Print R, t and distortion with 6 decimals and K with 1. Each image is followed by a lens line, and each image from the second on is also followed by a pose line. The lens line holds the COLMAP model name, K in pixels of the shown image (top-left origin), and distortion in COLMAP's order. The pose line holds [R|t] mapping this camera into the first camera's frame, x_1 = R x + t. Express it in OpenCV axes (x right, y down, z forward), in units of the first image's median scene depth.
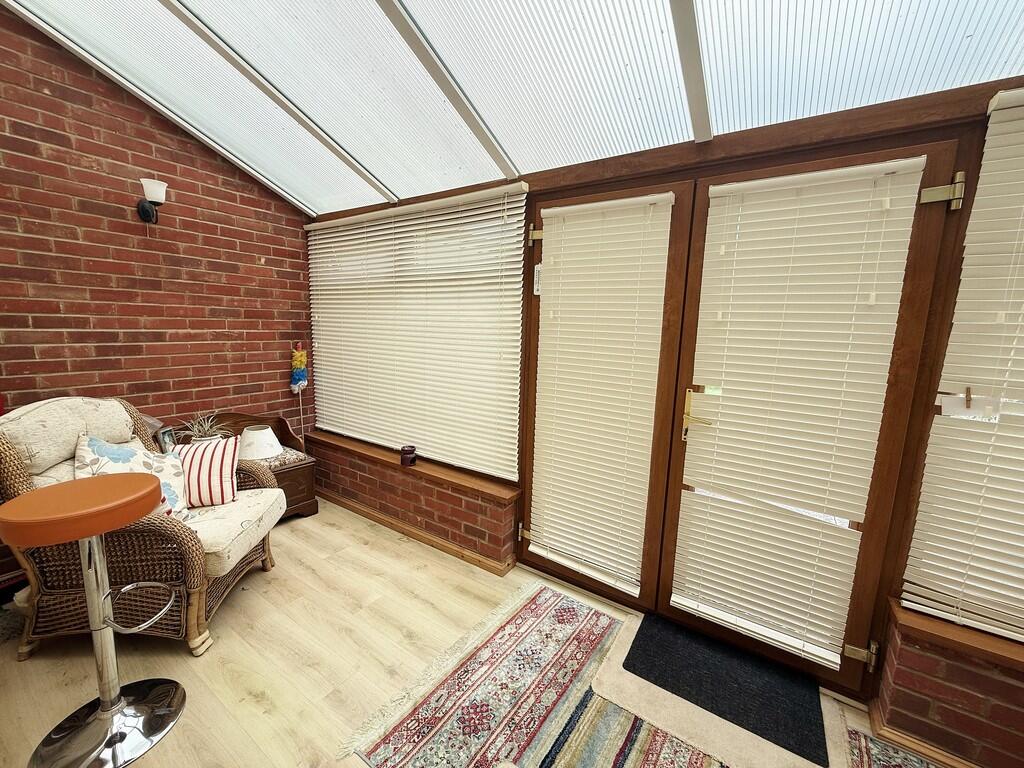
lens RADIAL K [[413.2, 0, 514.6], [0, 413.2, 386.4], [0, 0, 1]] dist [-0.002310, -0.000258]
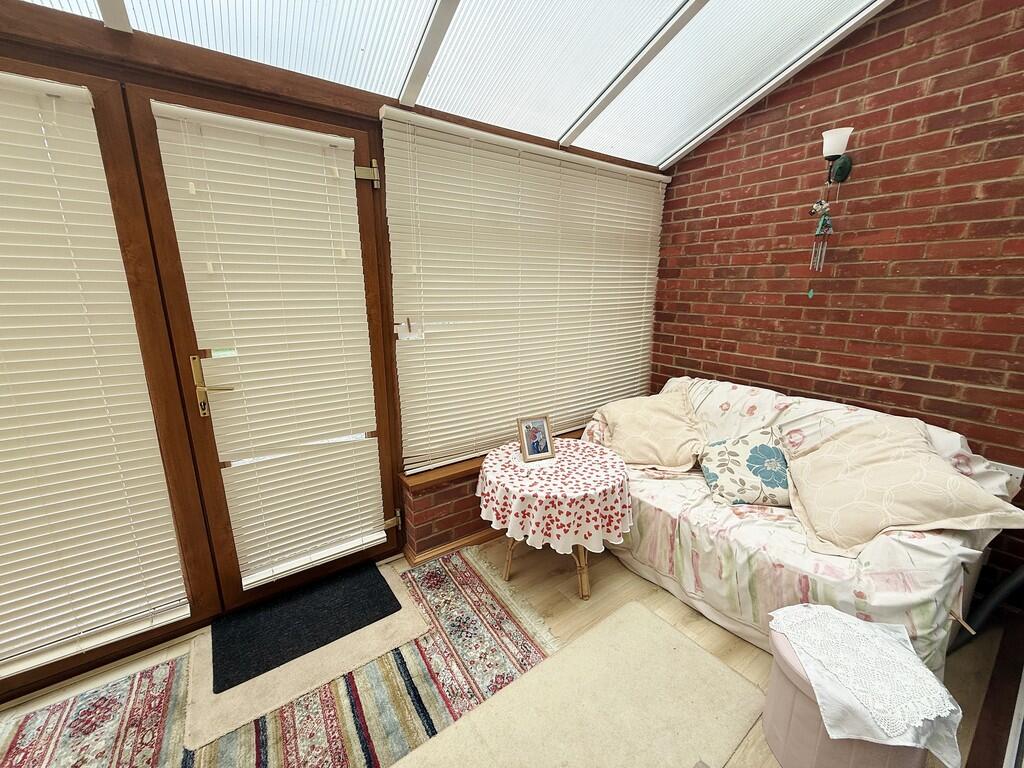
lens RADIAL K [[409.0, 0, 512.0], [0, 409.0, 384.0], [0, 0, 1]] dist [0.002105, 0.000148]
pose [[0.359149, -0.251894, 0.898644, -0.125575], [0.150180, 0.965938, 0.210737, -0.019171], [-0.921118, 0.059272, 0.384745, 0.089117]]
